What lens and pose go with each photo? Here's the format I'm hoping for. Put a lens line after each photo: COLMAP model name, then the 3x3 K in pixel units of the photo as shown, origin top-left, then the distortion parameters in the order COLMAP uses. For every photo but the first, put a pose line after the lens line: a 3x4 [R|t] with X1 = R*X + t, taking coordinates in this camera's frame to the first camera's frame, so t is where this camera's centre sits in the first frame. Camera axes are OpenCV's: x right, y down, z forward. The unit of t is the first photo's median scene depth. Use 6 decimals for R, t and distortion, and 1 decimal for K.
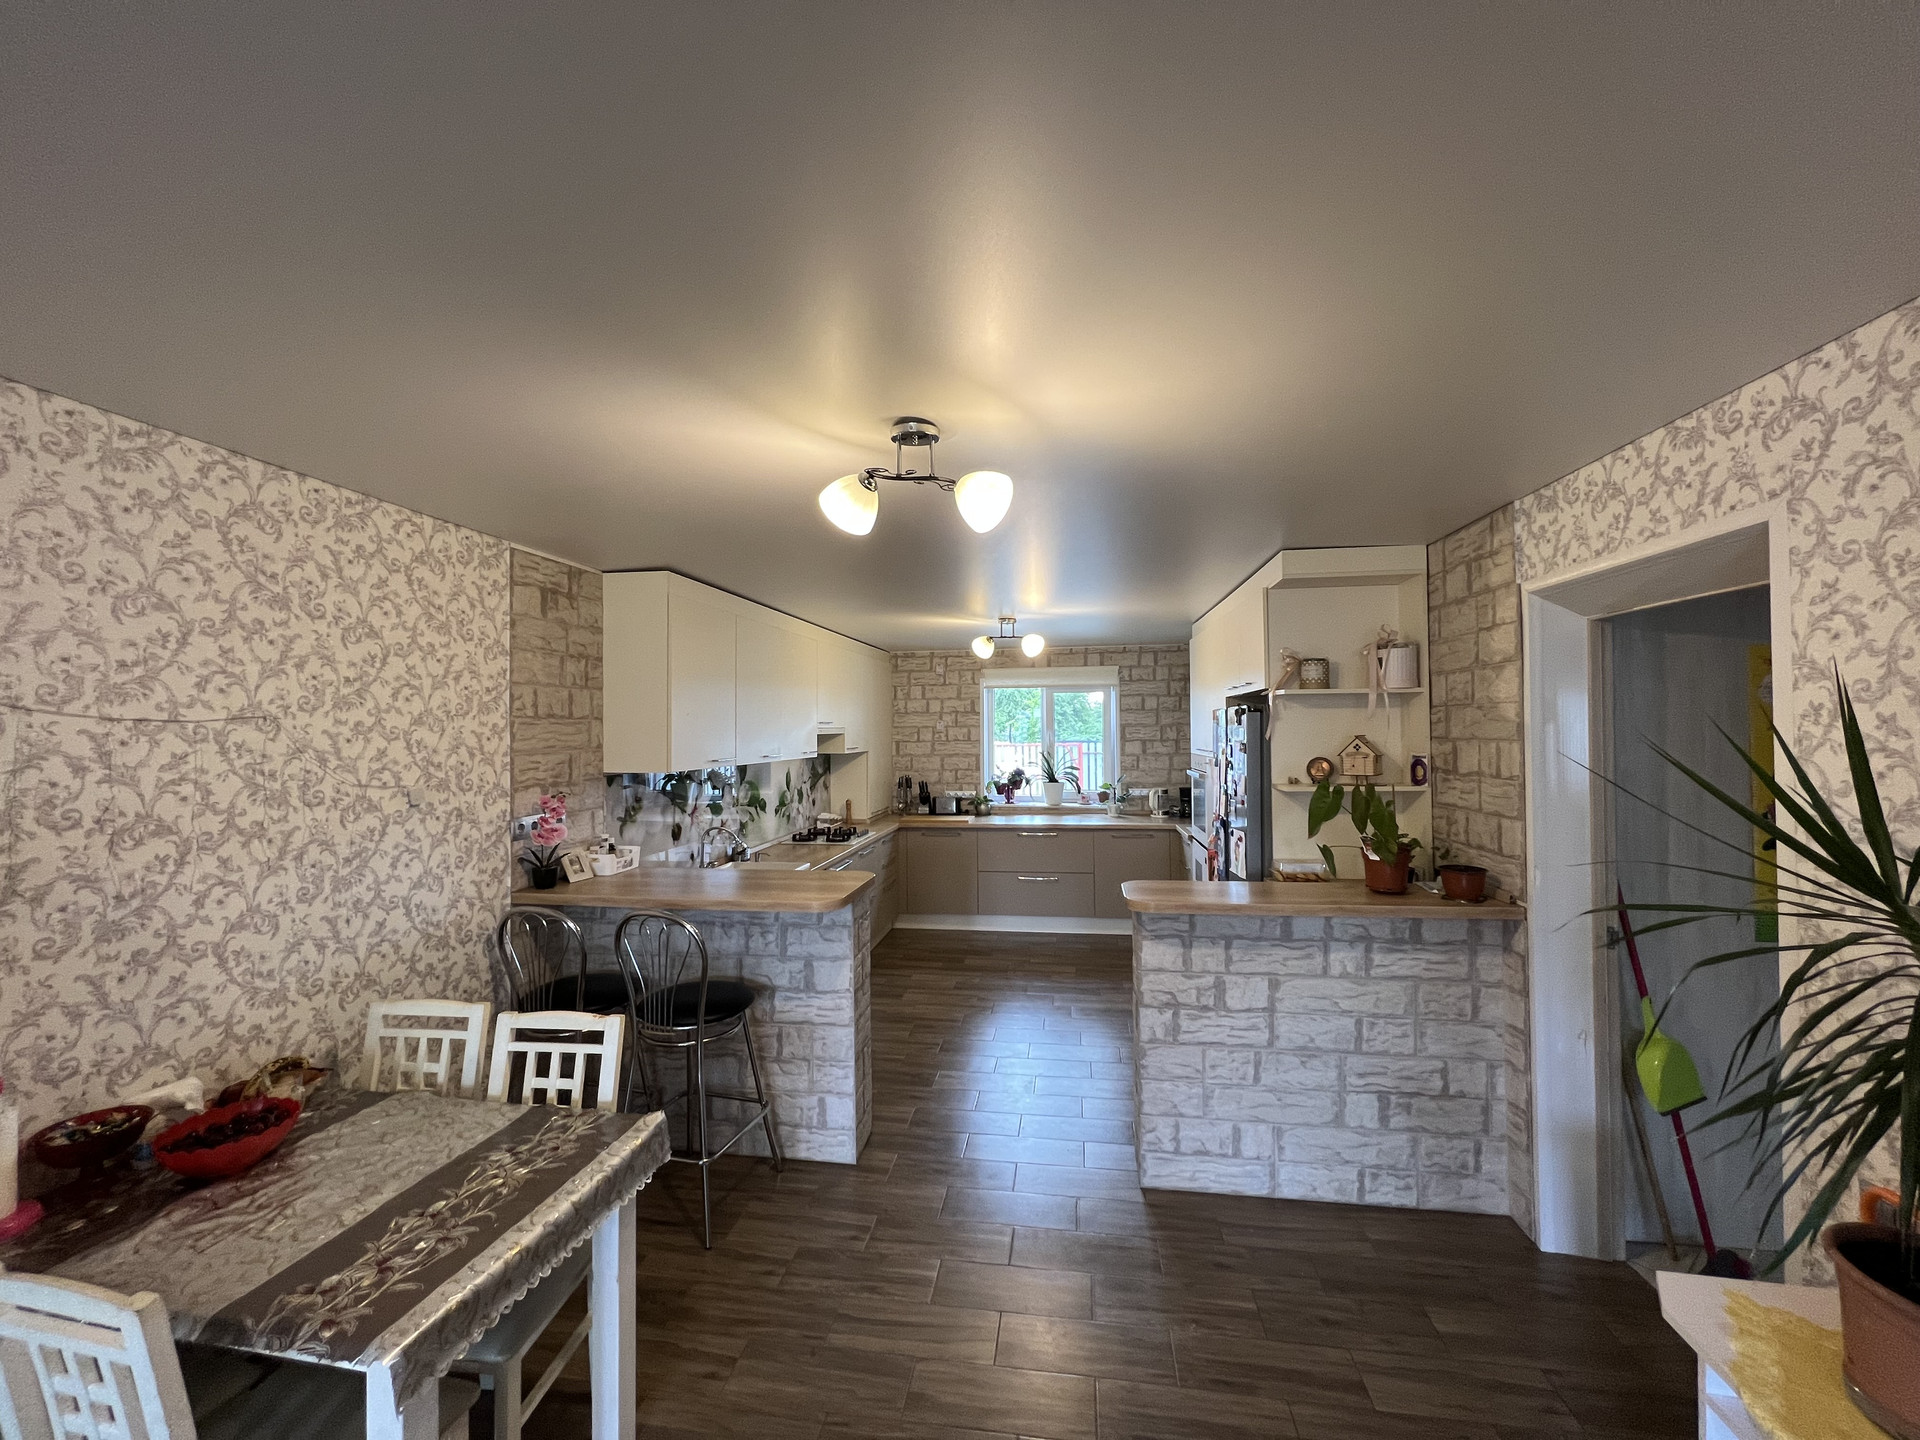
lens RADIAL K [[763.3, 0, 964.5], [0, 763.3, 722.9], [0, 0, 1]] dist [-0.002903, -0.000230]
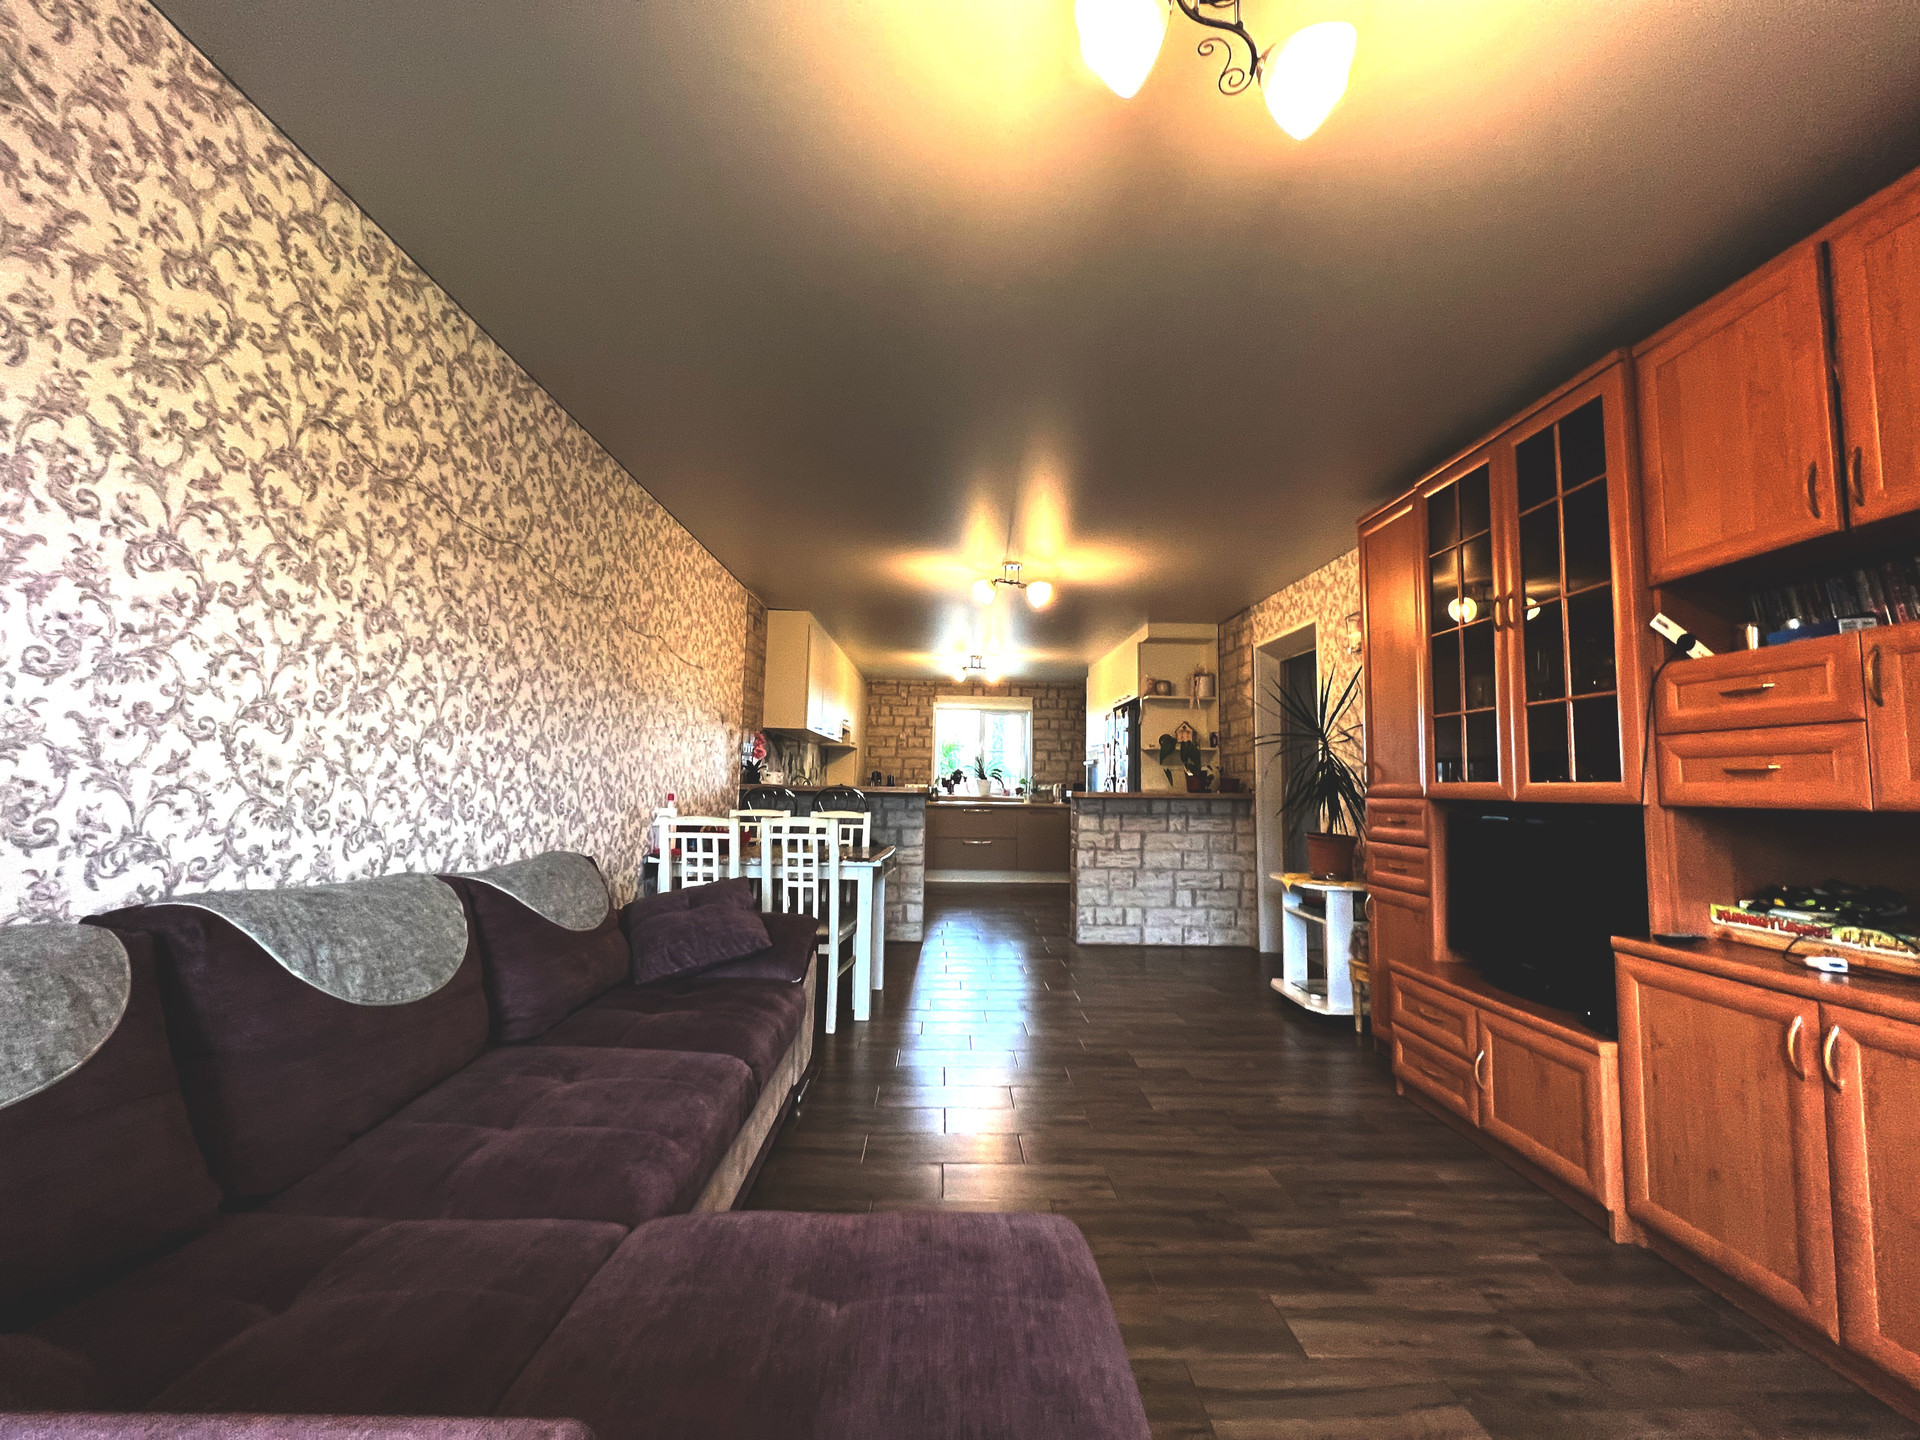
lens RADIAL K [[763.3, 0, 958.3], [0, 763.3, 722.8], [0, 0, 1]] dist [-0.002903, -0.000230]
pose [[0.985228, 0.042046, 0.166005, -0.199126], [-0.029449, 0.996547, -0.077630, 0.103308], [-0.168696, 0.071595, 0.983064, -0.433612]]
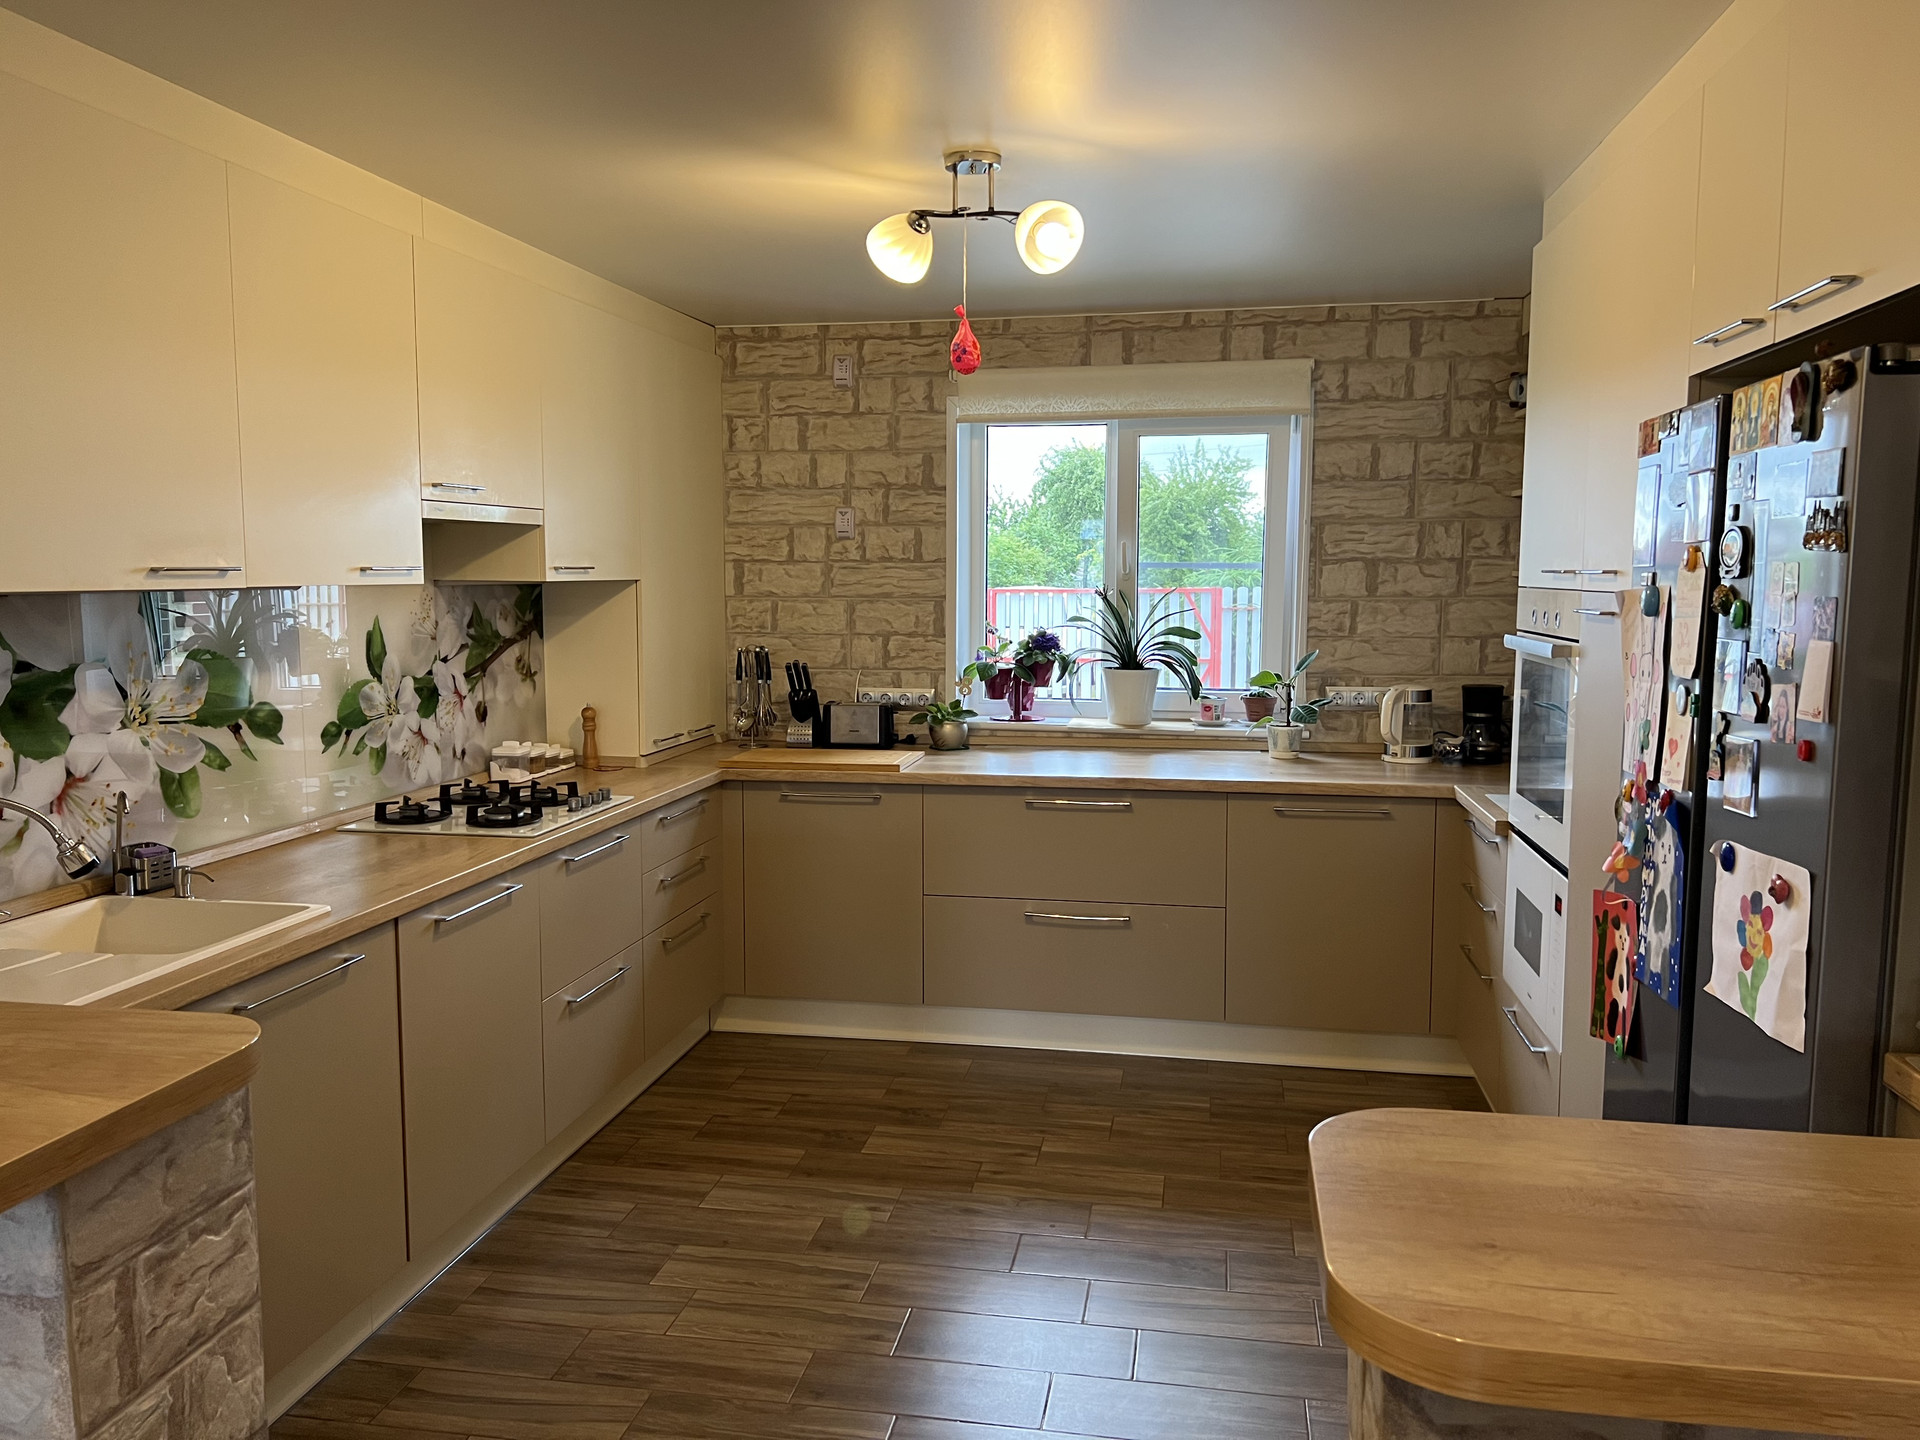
lens RADIAL K [[1434.1, 0, 947.5], [0, 1434.1, 733.2], [0, 0, 1]] dist [0.041618, -0.045014]
pose [[0.999173, 0.013516, -0.038361, 0.062675], [-0.008747, 0.992509, 0.121858, 0.027158], [0.039720, -0.121422, 0.991806, 0.322213]]
